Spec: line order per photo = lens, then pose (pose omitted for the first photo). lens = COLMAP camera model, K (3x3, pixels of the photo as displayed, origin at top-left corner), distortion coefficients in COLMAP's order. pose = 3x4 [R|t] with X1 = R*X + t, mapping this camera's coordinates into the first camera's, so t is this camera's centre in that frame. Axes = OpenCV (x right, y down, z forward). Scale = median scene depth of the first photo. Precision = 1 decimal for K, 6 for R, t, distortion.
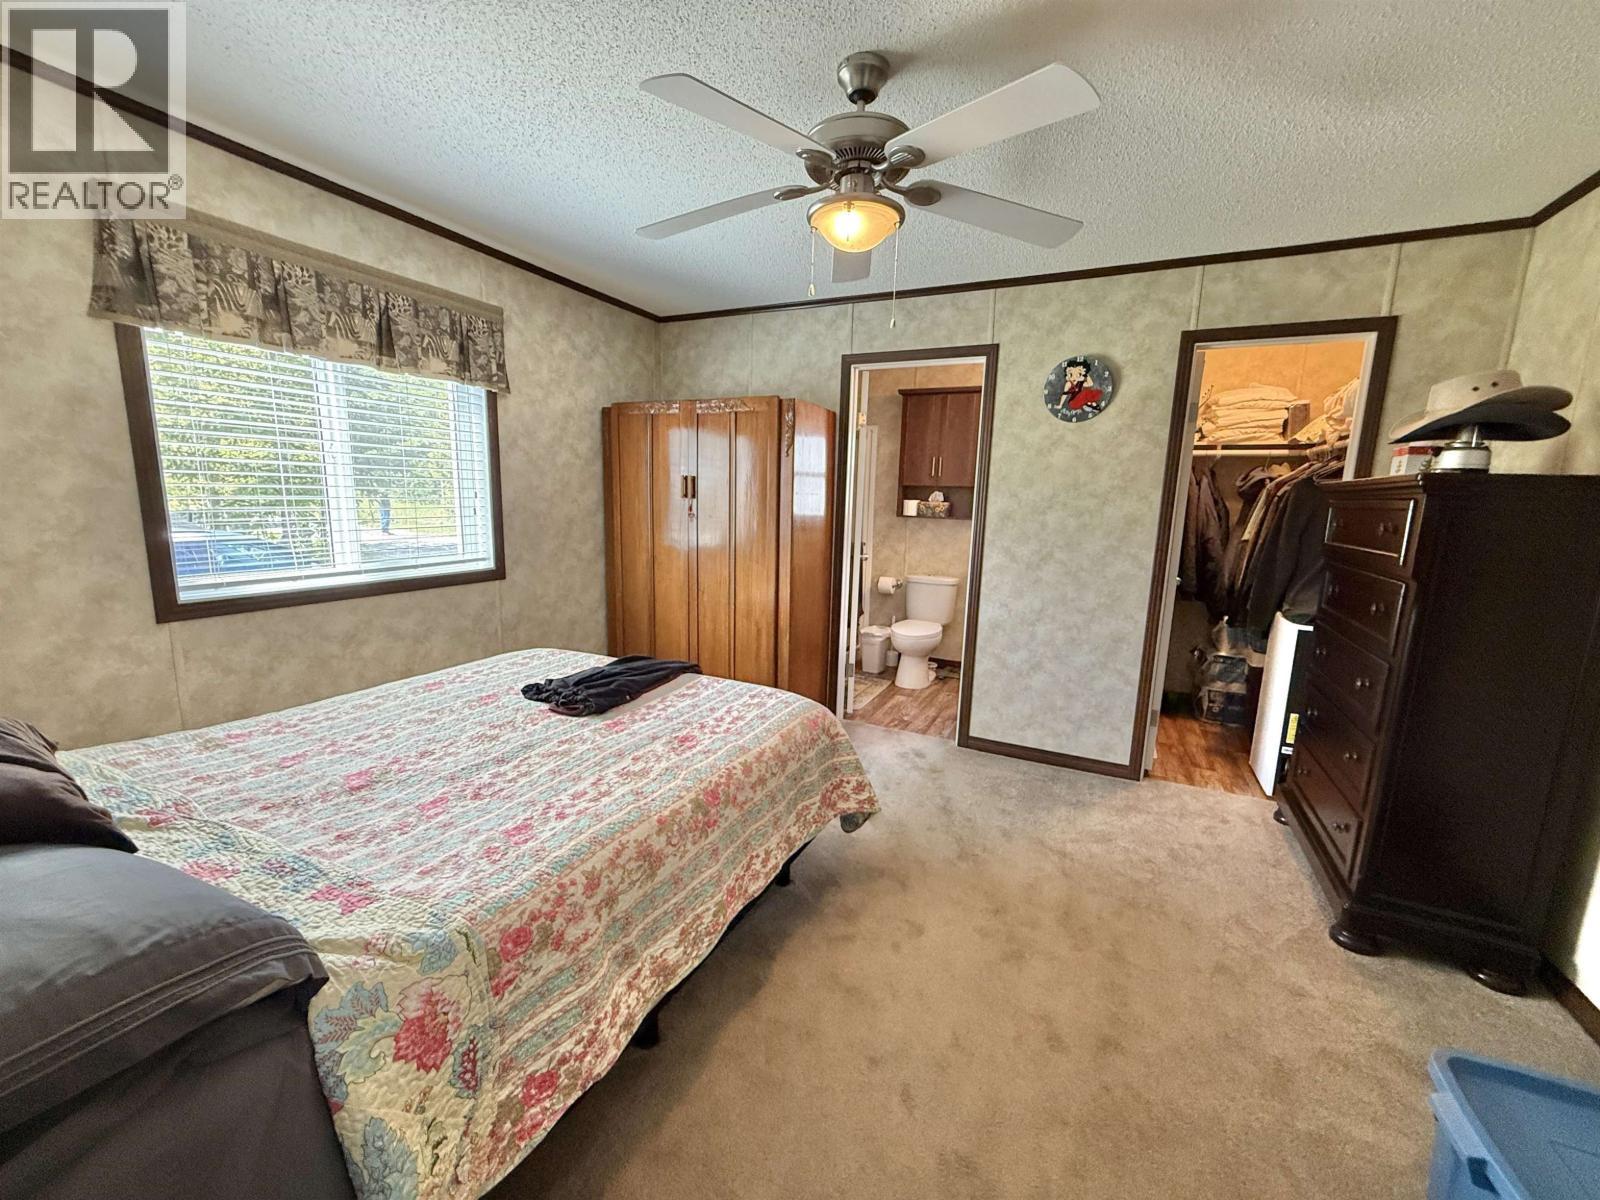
lens RADIAL K [[635.4, 0, 796.9], [0, 635.4, 600.2], [0, 0, 1]] dist [-0.000487, -0.000212]
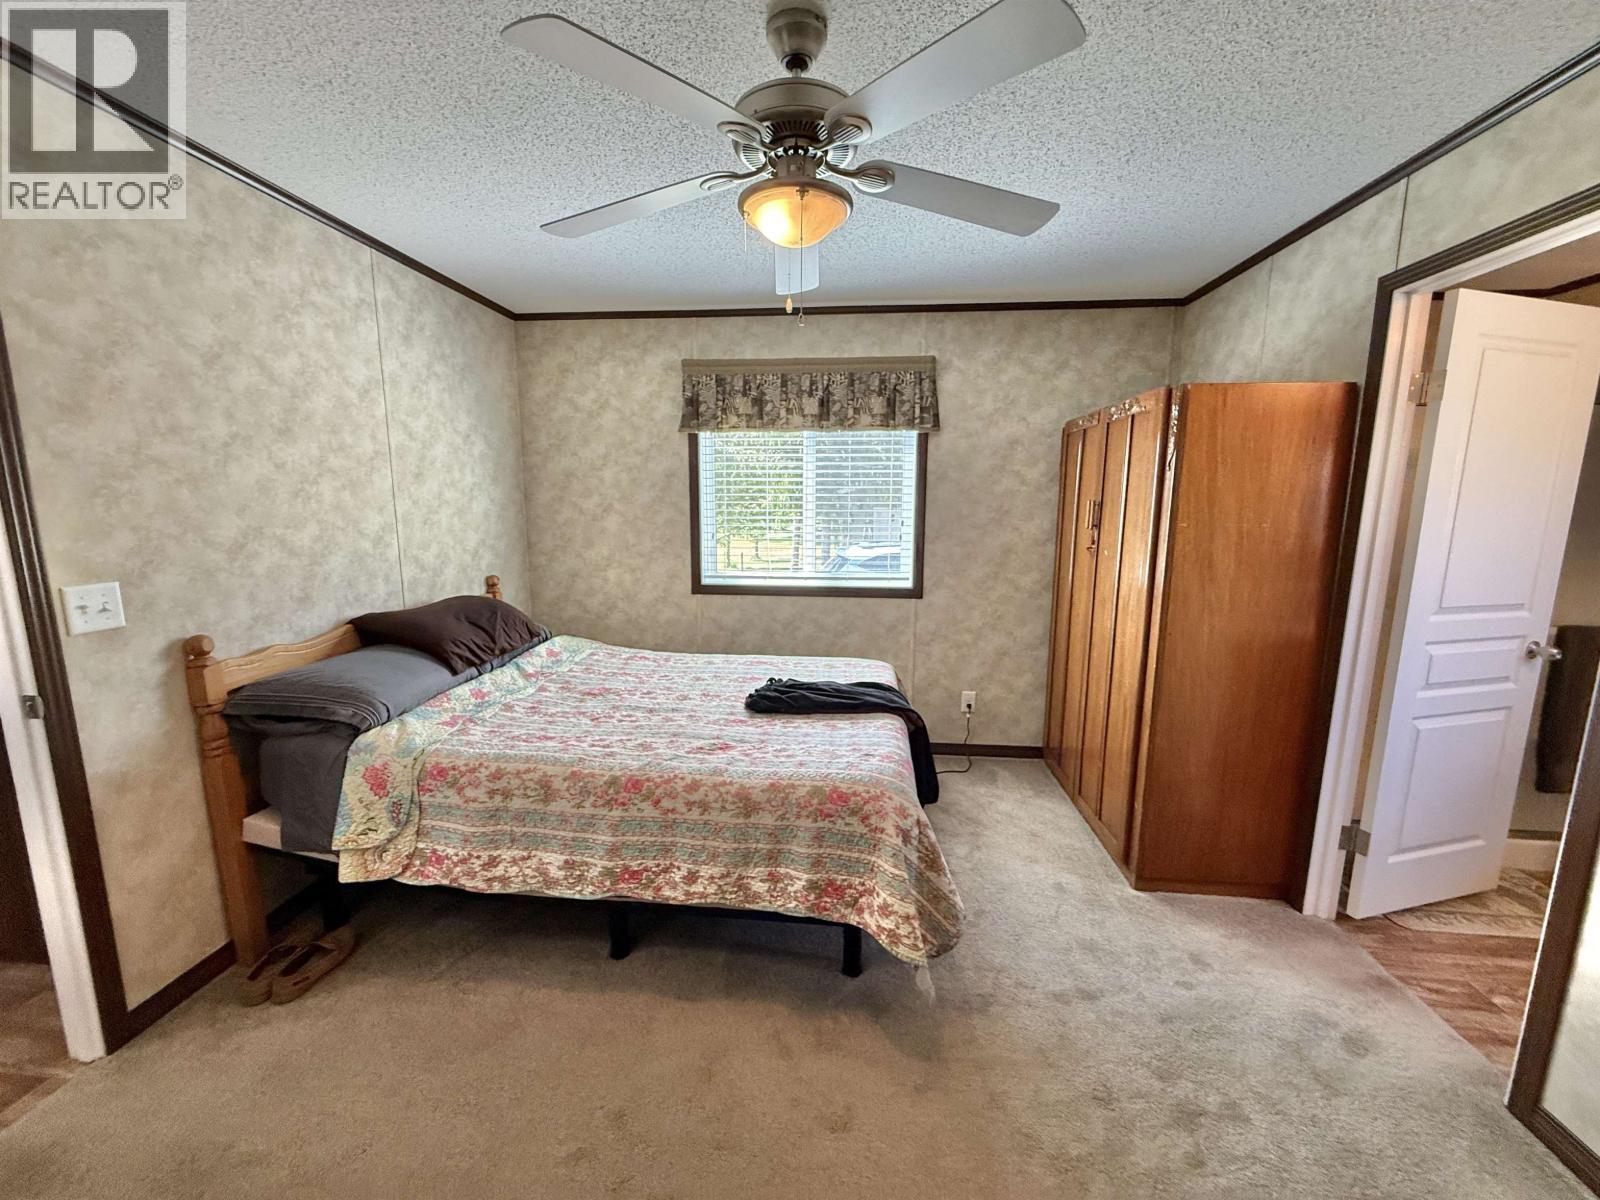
lens RADIAL K [[635.4, 0, 796.9], [0, 635.4, 600.2], [0, 0, 1]] dist [-0.000487, -0.000212]
pose [[0.345899, 0.119889, -0.930581, 0.647686], [-0.151966, 0.985866, 0.070526, -0.098129], [0.925883, 0.117022, 0.359230, 0.518518]]
